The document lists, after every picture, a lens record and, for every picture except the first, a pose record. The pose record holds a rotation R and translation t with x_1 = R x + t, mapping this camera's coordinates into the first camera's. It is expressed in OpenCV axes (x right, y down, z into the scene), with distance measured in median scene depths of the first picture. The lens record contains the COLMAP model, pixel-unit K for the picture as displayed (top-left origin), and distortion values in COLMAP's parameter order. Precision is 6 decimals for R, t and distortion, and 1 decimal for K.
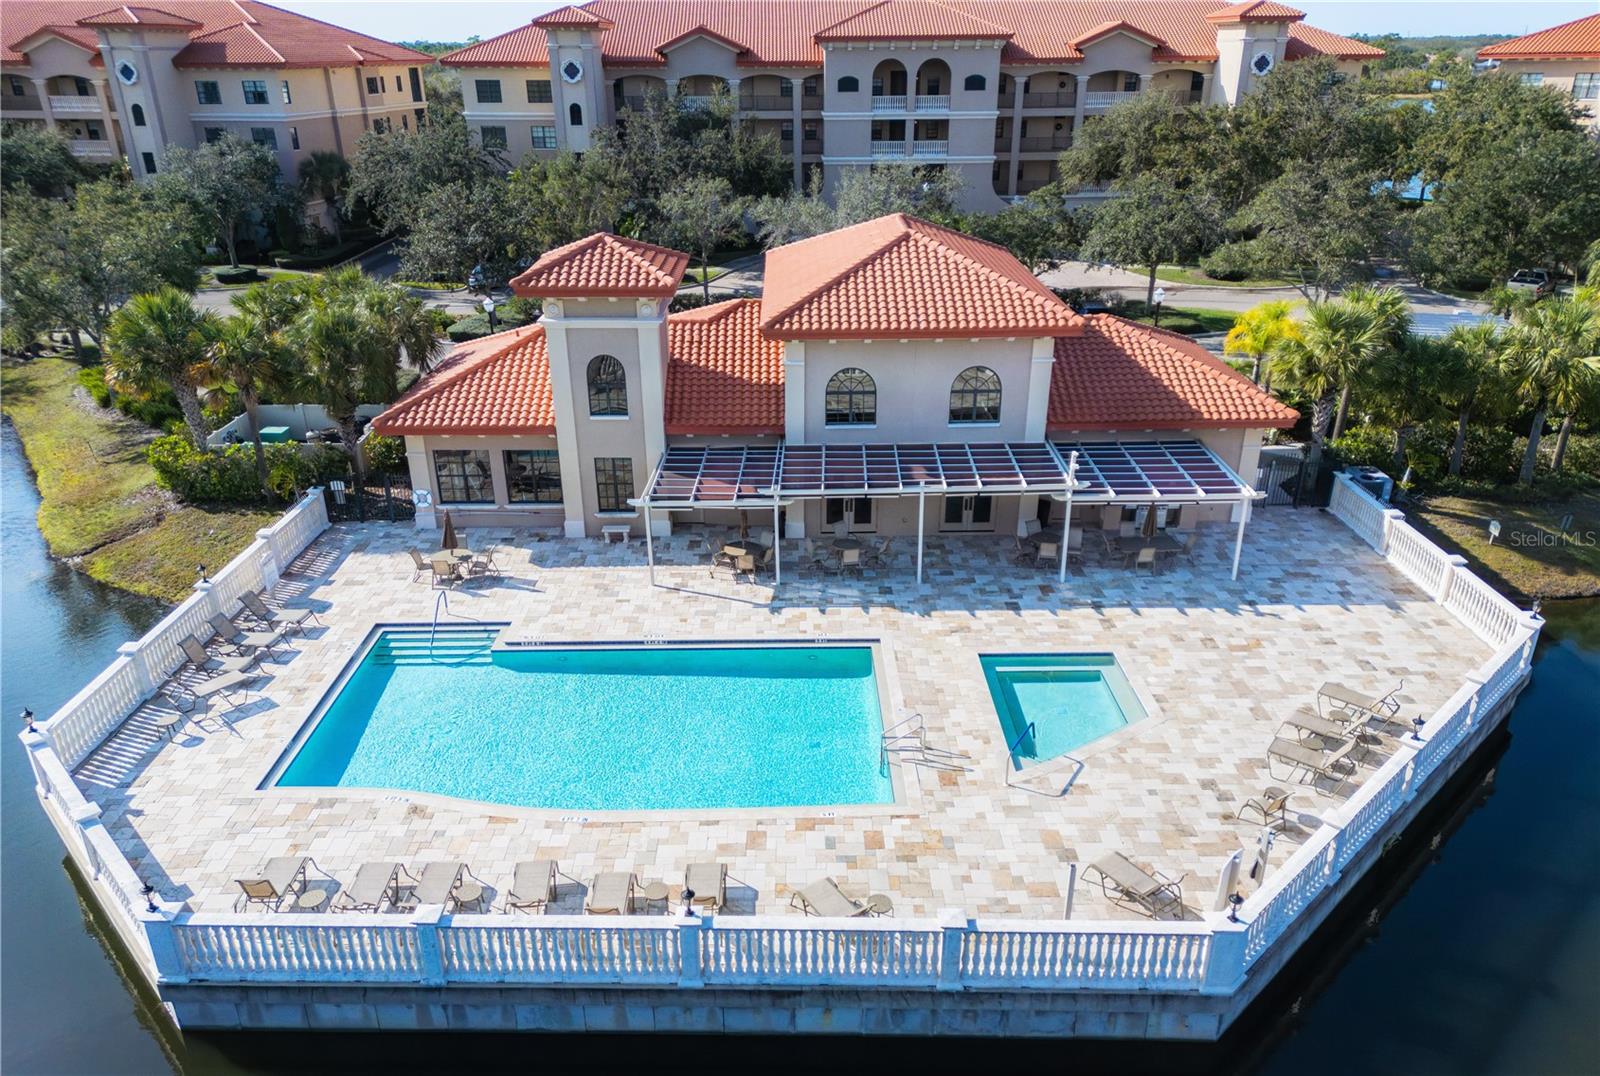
lens RADIAL K [[1152.5, 0, 800.0], [0, 1152.5, 538.0], [0, 0, 1]] dist [0.045121, -0.001693]
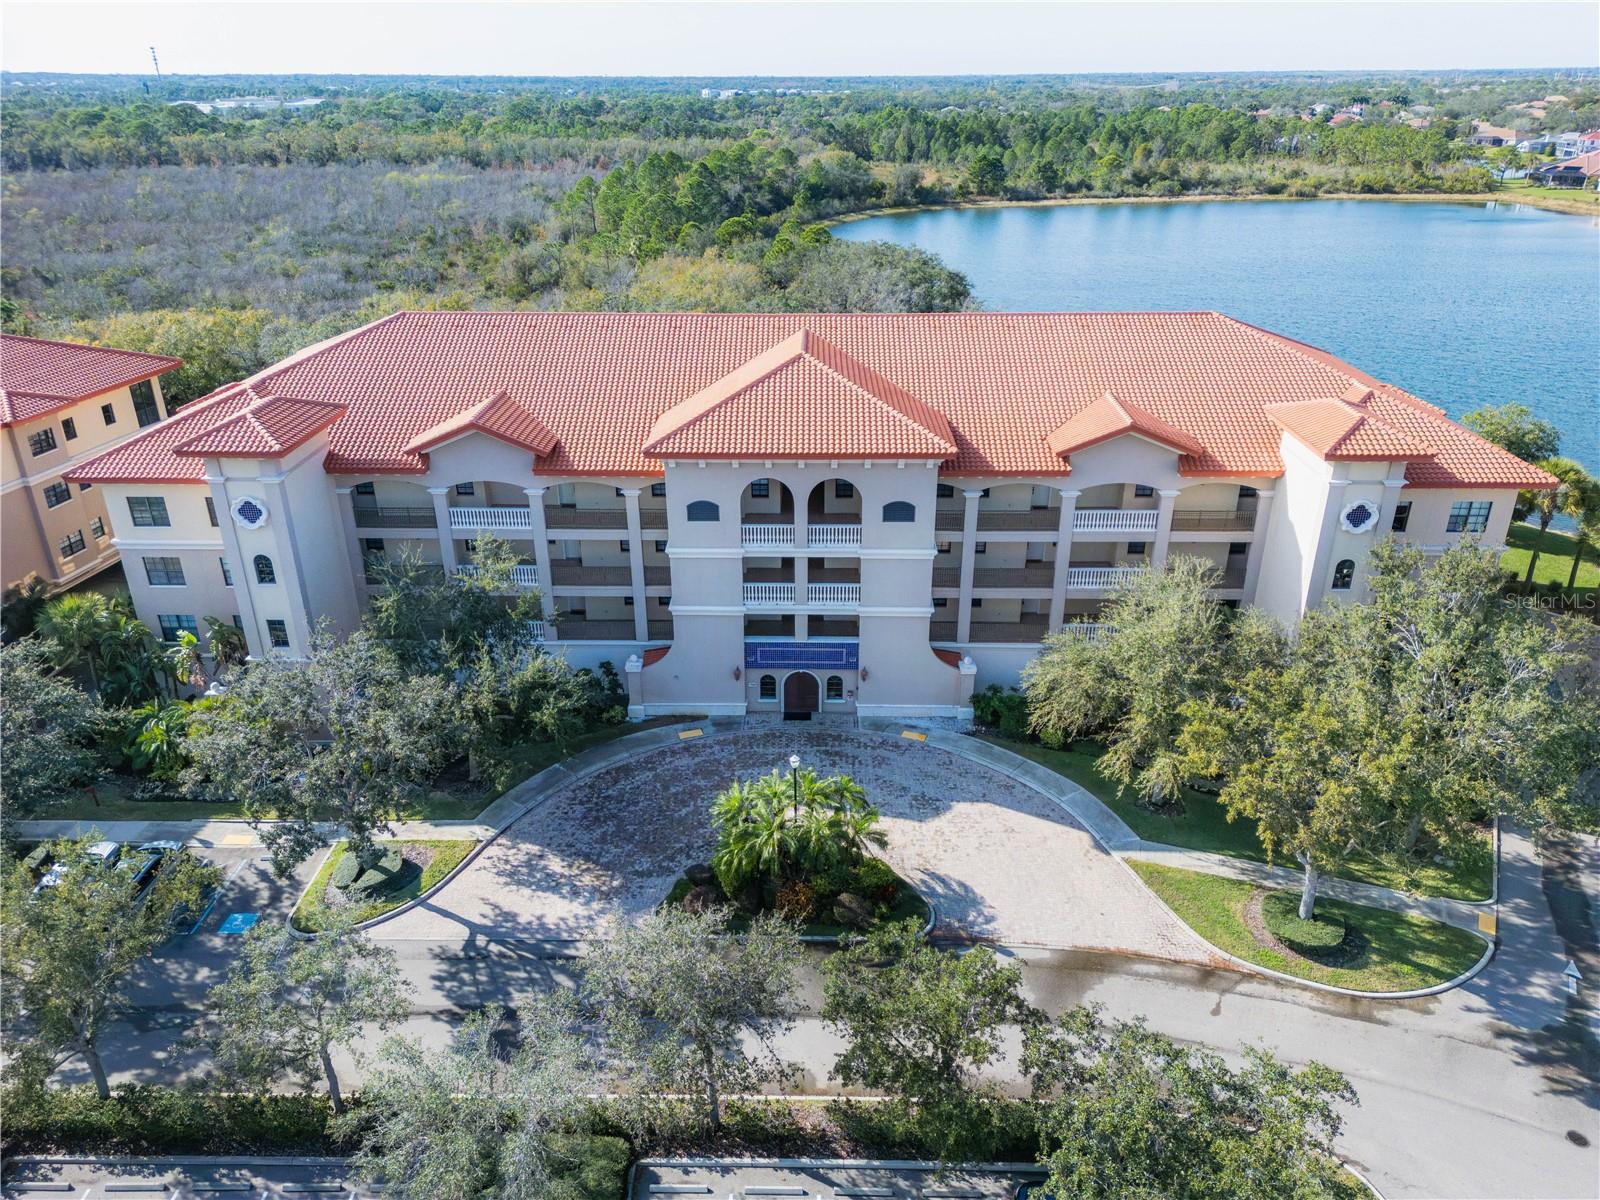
lens RADIAL K [[1108.8, 0, 800.0], [0, 1108.8, 600.0], [0, 0, 1]] dist [0.100785, -0.106989]
pose [[0.999544, 0.015208, -0.026100, 0.112444], [-0.014310, 0.999311, 0.034237, -0.362869], [0.026603, -0.033848, 0.999073, 0.380220]]
